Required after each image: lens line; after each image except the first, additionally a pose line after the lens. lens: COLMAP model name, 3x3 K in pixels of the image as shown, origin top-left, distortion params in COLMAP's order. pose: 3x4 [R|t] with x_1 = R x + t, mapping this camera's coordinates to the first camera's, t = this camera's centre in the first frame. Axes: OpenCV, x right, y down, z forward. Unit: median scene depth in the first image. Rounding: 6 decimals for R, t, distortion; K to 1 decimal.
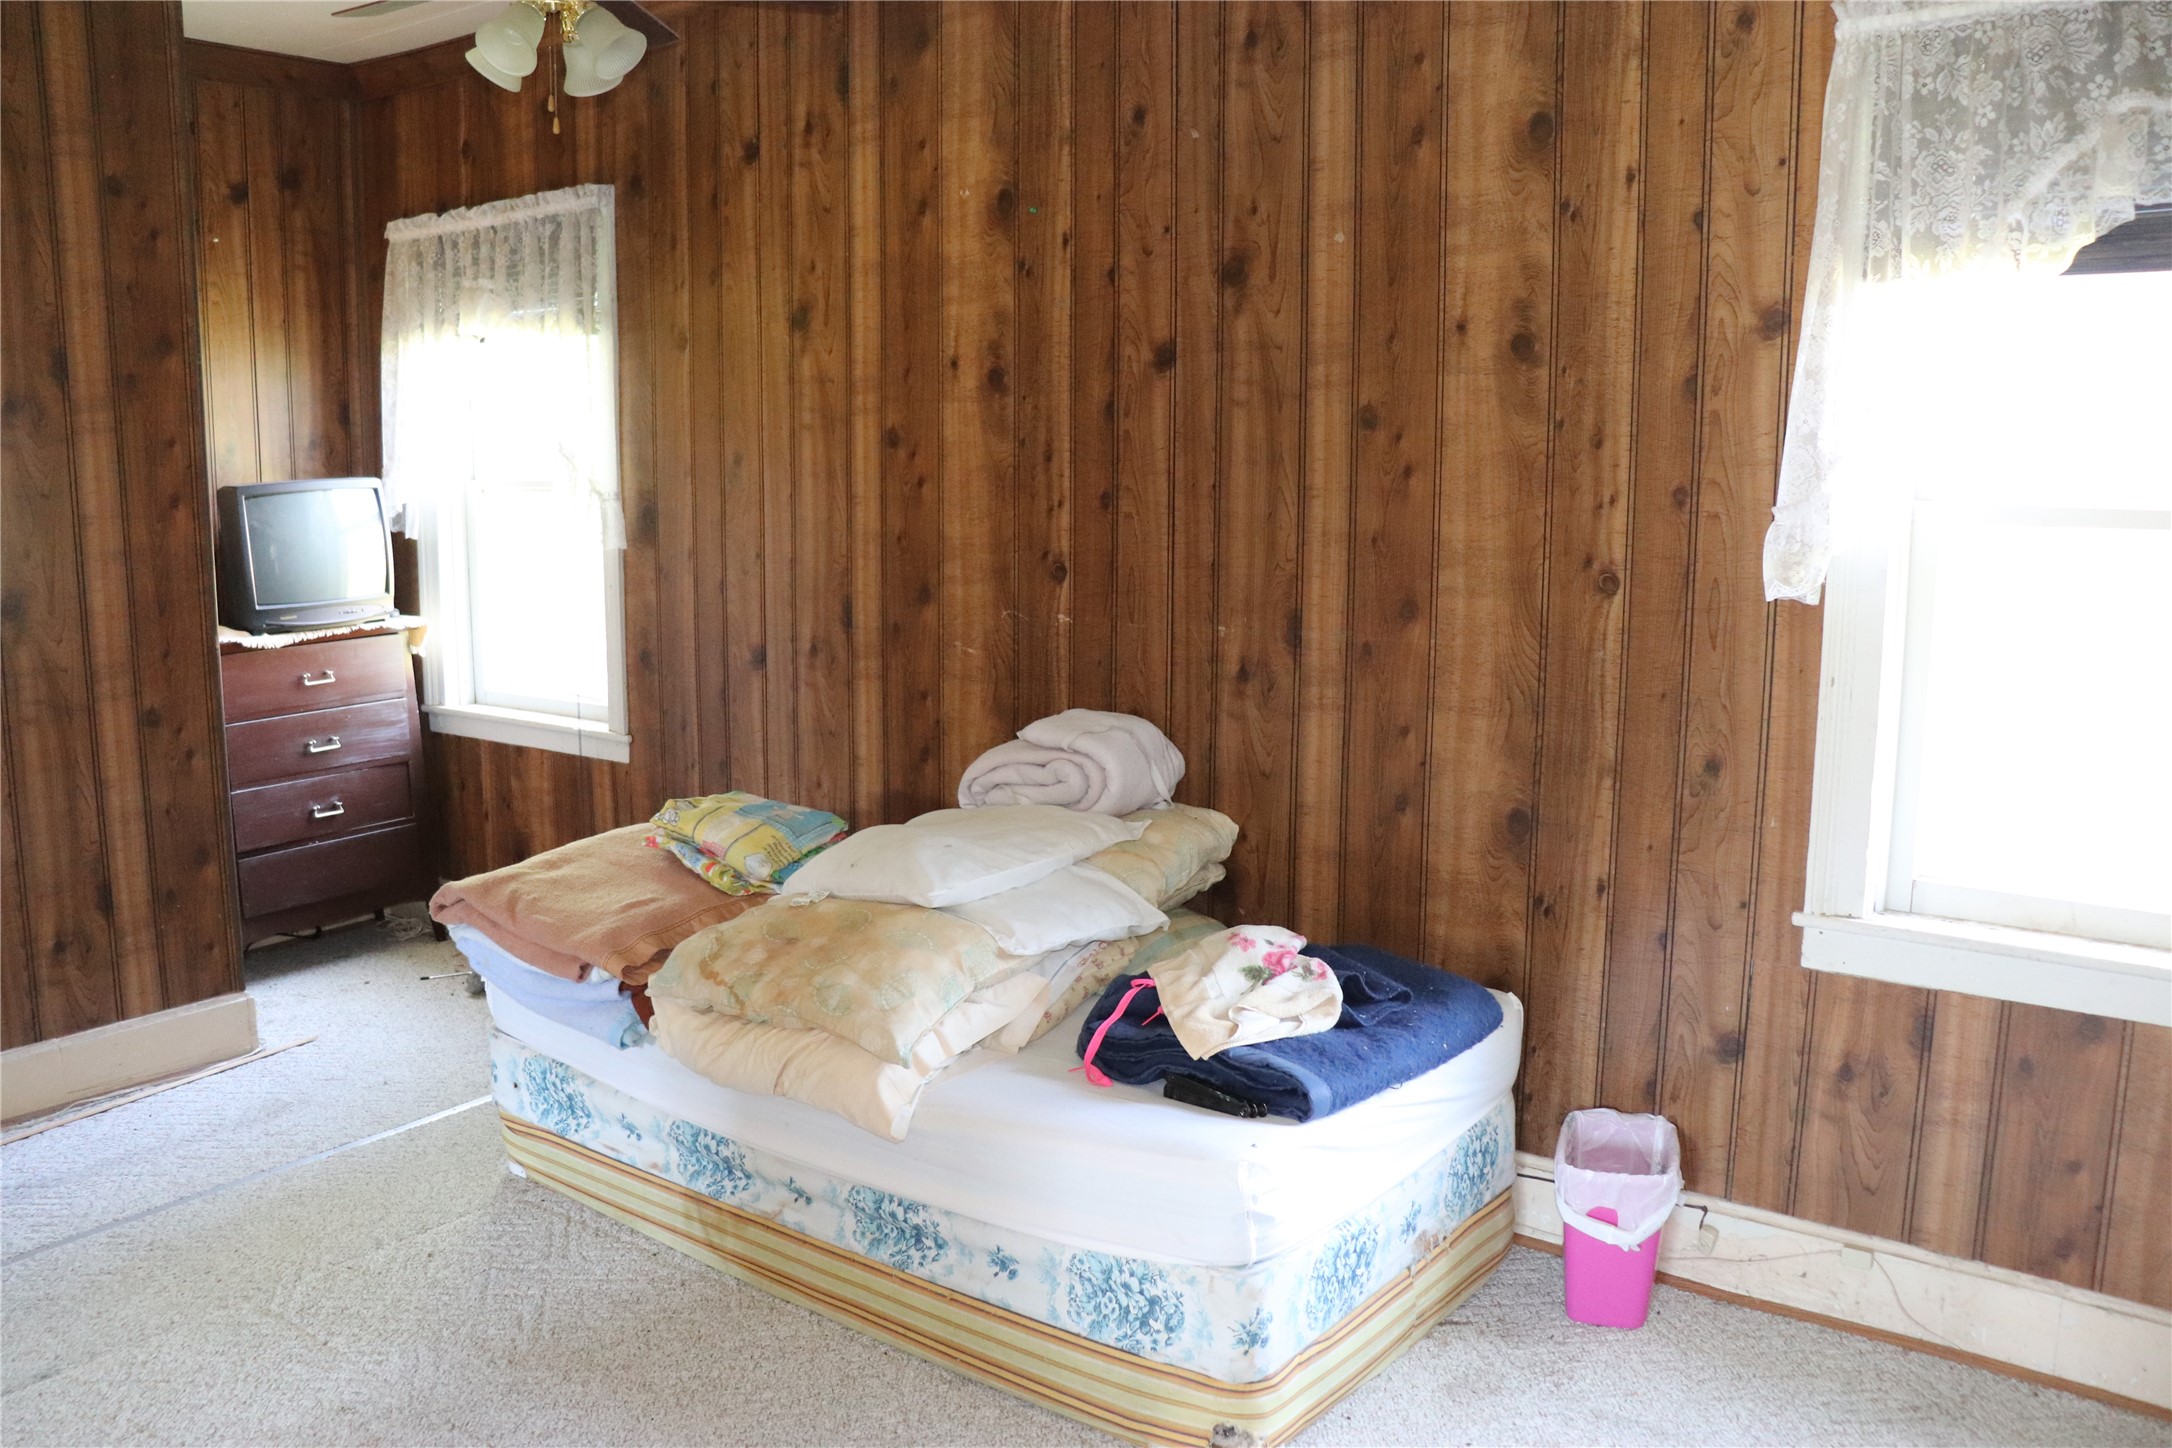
lens RADIAL K [[1798.3, 0, 1082.7], [0, 1798.3, 743.3], [0, 0, 1]] dist [-0.175173, 0.167700]
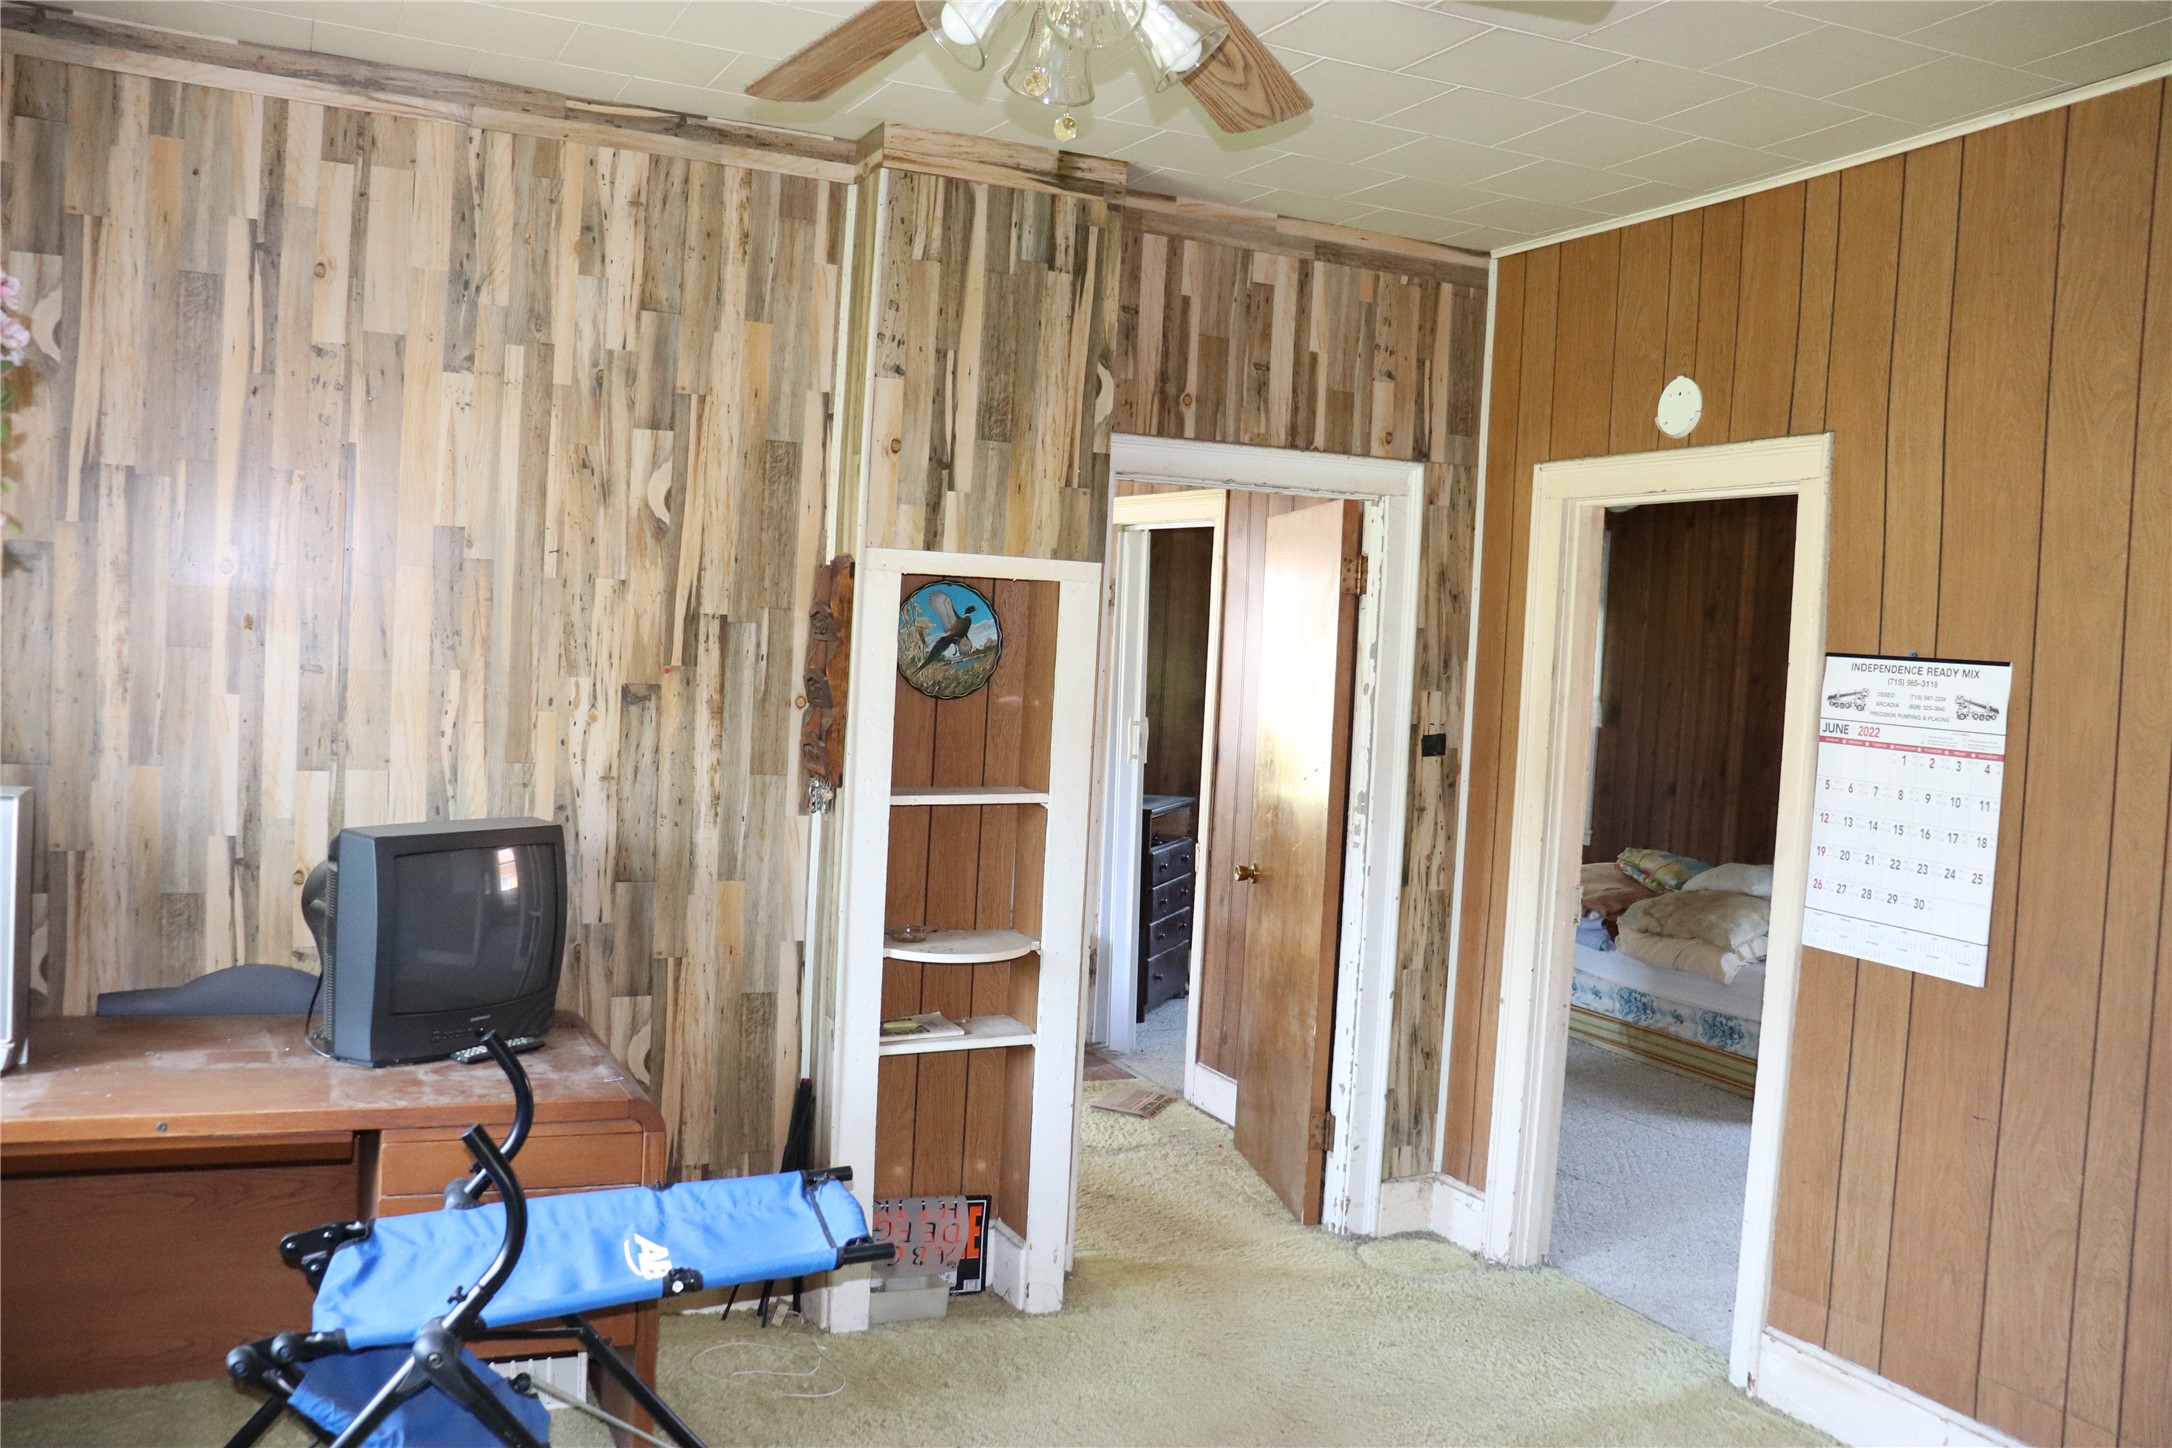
lens RADIAL K [[1798.3, 0, 1082.7], [0, 1798.3, 743.3], [0, 0, 1]] dist [-0.175173, 0.167700]
pose [[0.888310, 0.072357, -0.453509, 0.148160], [-0.121794, 0.989267, -0.080728, 0.179654], [0.442800, 0.126946, 0.887588, -1.290098]]
